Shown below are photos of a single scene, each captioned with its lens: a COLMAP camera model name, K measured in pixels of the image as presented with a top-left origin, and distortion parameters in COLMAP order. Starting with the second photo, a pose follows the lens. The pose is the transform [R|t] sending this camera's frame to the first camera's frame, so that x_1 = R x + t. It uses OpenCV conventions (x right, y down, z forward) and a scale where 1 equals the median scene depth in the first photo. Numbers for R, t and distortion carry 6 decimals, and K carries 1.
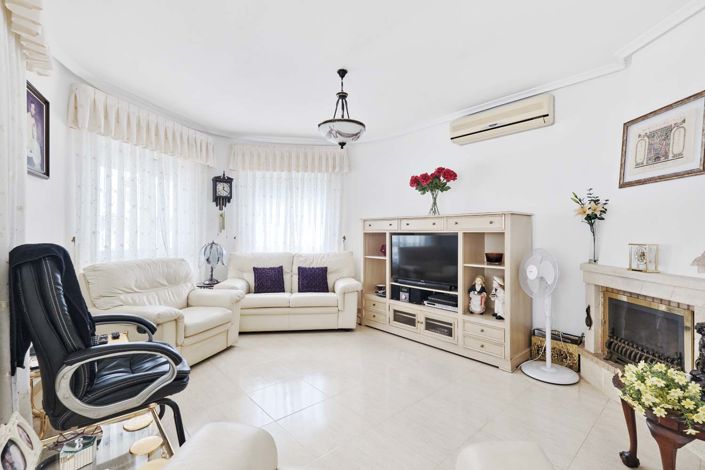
lens RADIAL K [[314.4, 0, 350.7], [0, 314.4, 232.9], [0, 0, 1]] dist [-0.010359, -0.000974]
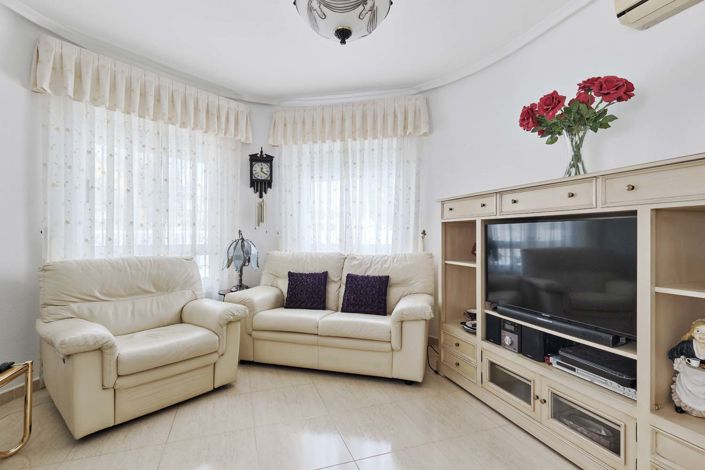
lens RADIAL K [[335.5, 0, 345.7], [0, 335.5, 234.8], [0, 0, 1]] dist [-0.000154, -0.000611]
pose [[0.924422, -0.002323, -0.381364, 0.140759], [0.002723, 0.999996, 0.000509, 0.027281], [0.381361, -0.001509, 0.924425, 0.401495]]
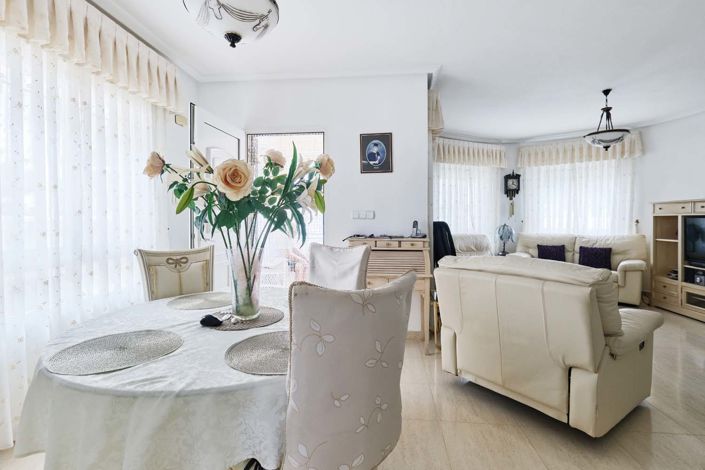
lens RADIAL K [[335.5, 0, 353.0], [0, 335.5, 221.8], [0, 0, 1]] dist [-0.000154, -0.000611]
pose [[0.672807, 0.001591, -0.739816, 0.231132], [0.004963, 0.999965, 0.006664, 0.007301], [0.739801, -0.008155, 0.672776, -0.555136]]
